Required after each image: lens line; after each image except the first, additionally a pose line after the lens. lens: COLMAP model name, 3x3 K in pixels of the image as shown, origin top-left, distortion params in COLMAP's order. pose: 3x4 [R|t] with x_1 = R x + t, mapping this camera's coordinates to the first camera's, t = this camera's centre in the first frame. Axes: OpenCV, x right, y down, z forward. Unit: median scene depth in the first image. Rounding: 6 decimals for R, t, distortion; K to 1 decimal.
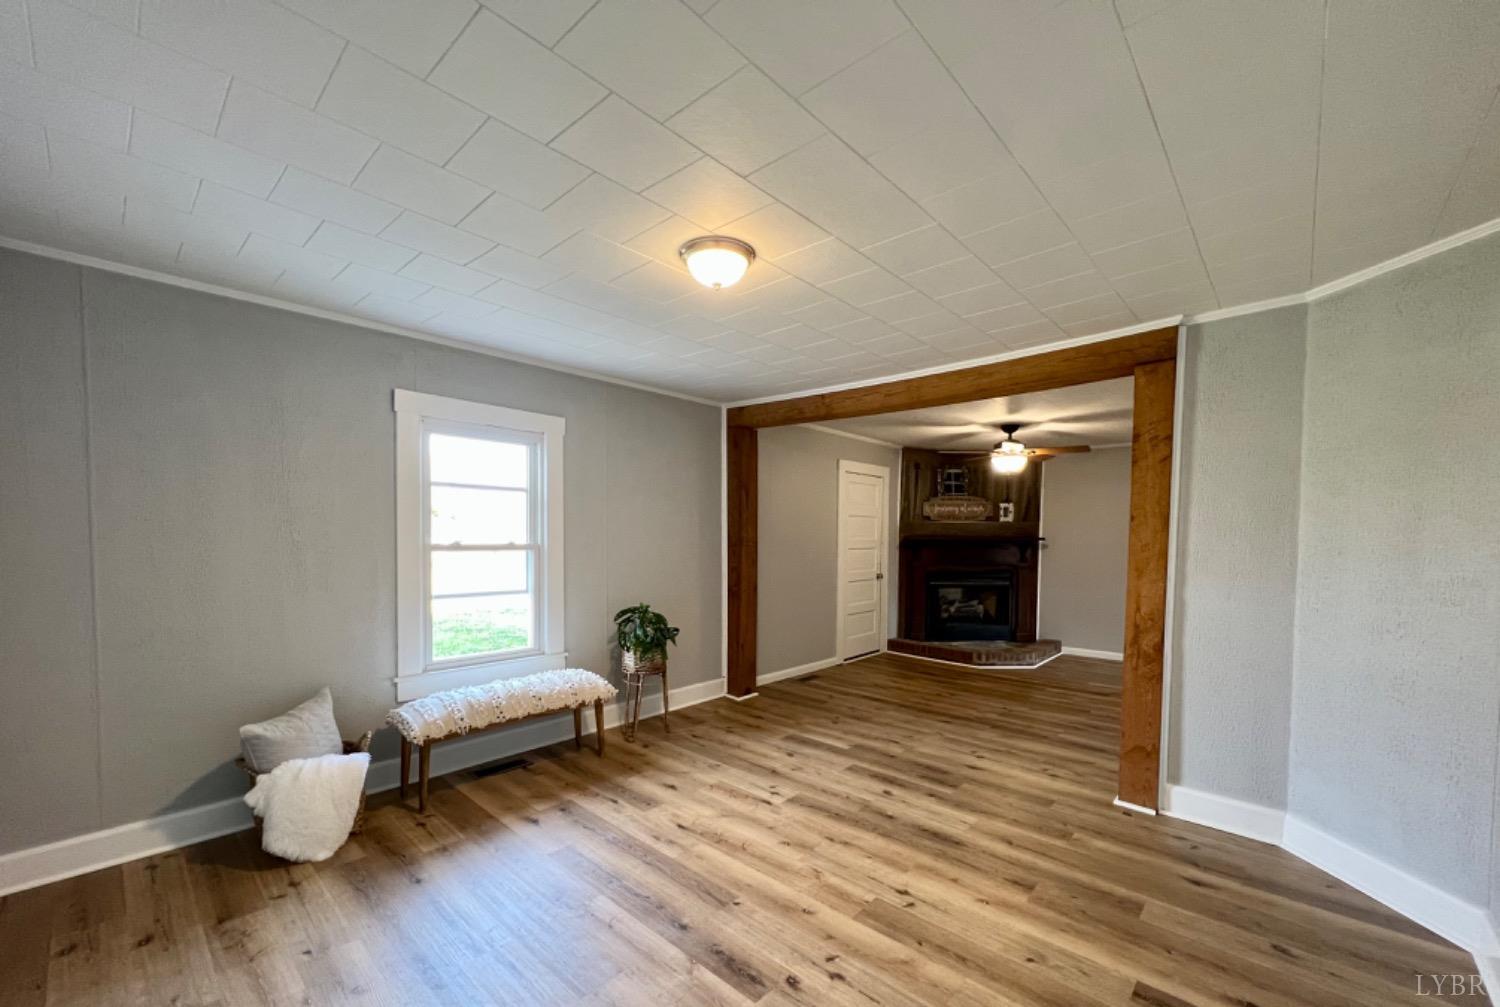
lens RADIAL K [[603.7, 0, 754.0], [0, 603.7, 502.4], [0, 0, 1]] dist [-0.000194, -0.000012]
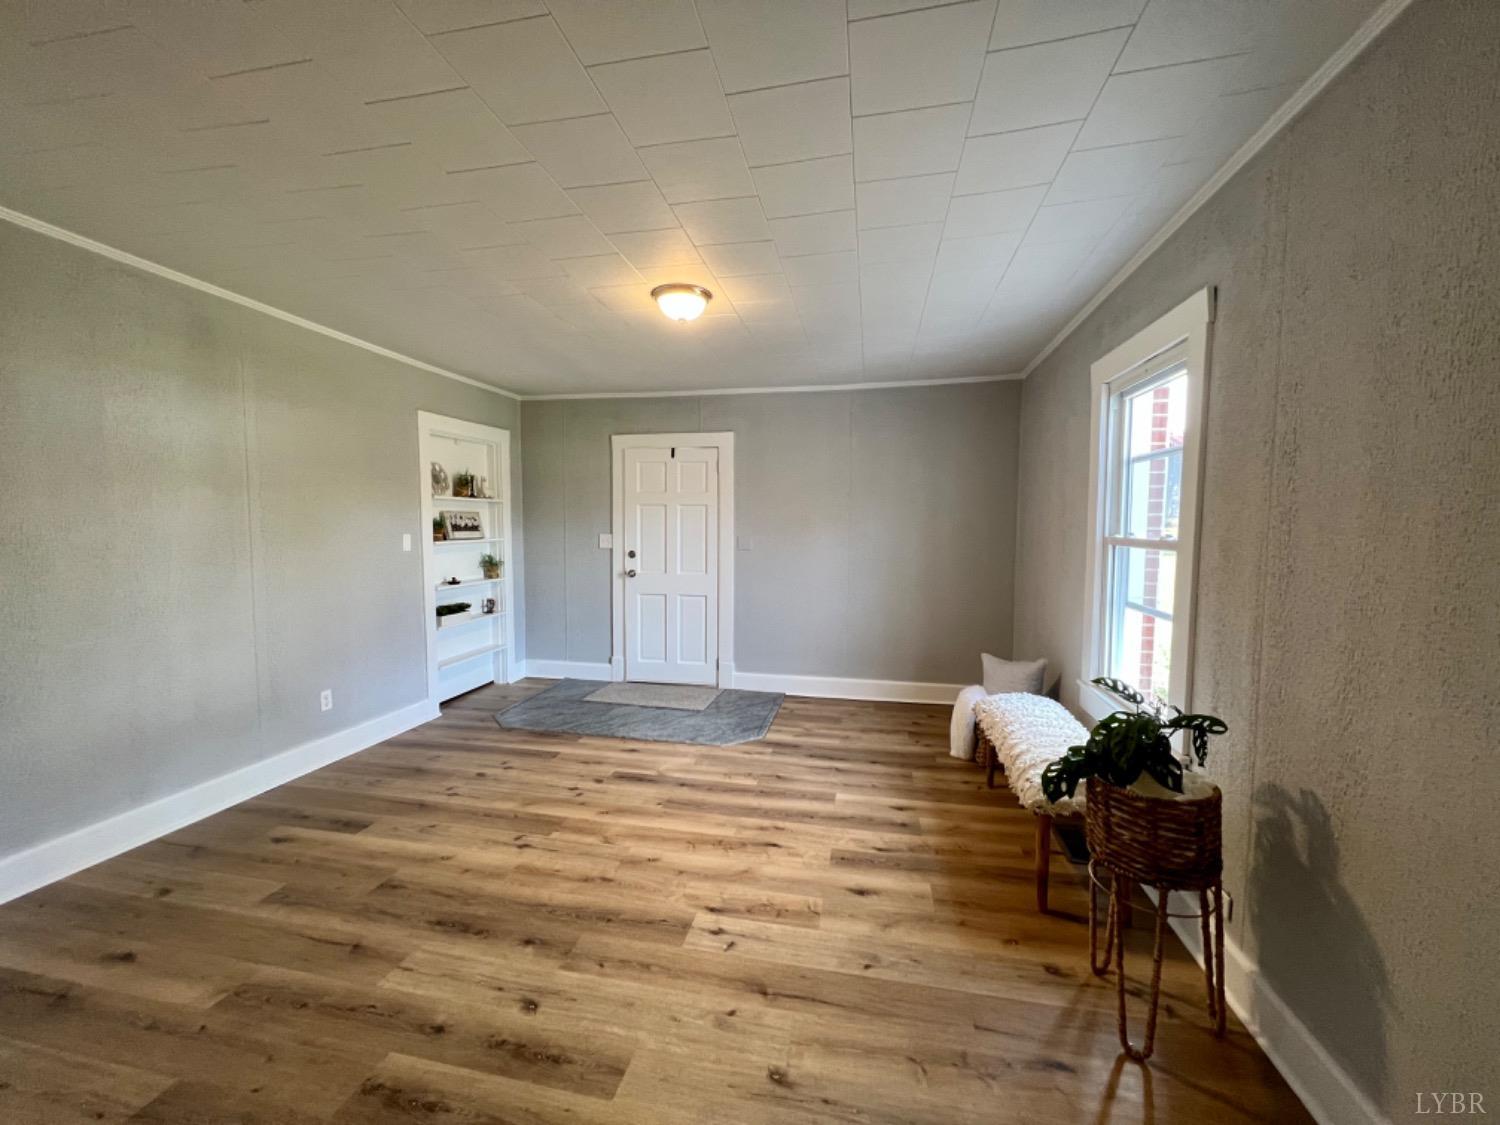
lens RADIAL K [[594.5, 0, 749.7], [0, 594.5, 563.3], [0, 0, 1]] dist [-0.000465, -0.000073]
pose [[-0.861725, 0.019265, -0.507010, 0.366829], [0.011786, 0.999769, 0.017955, 0.103527], [0.507239, 0.009497, -0.861753, 1.816213]]
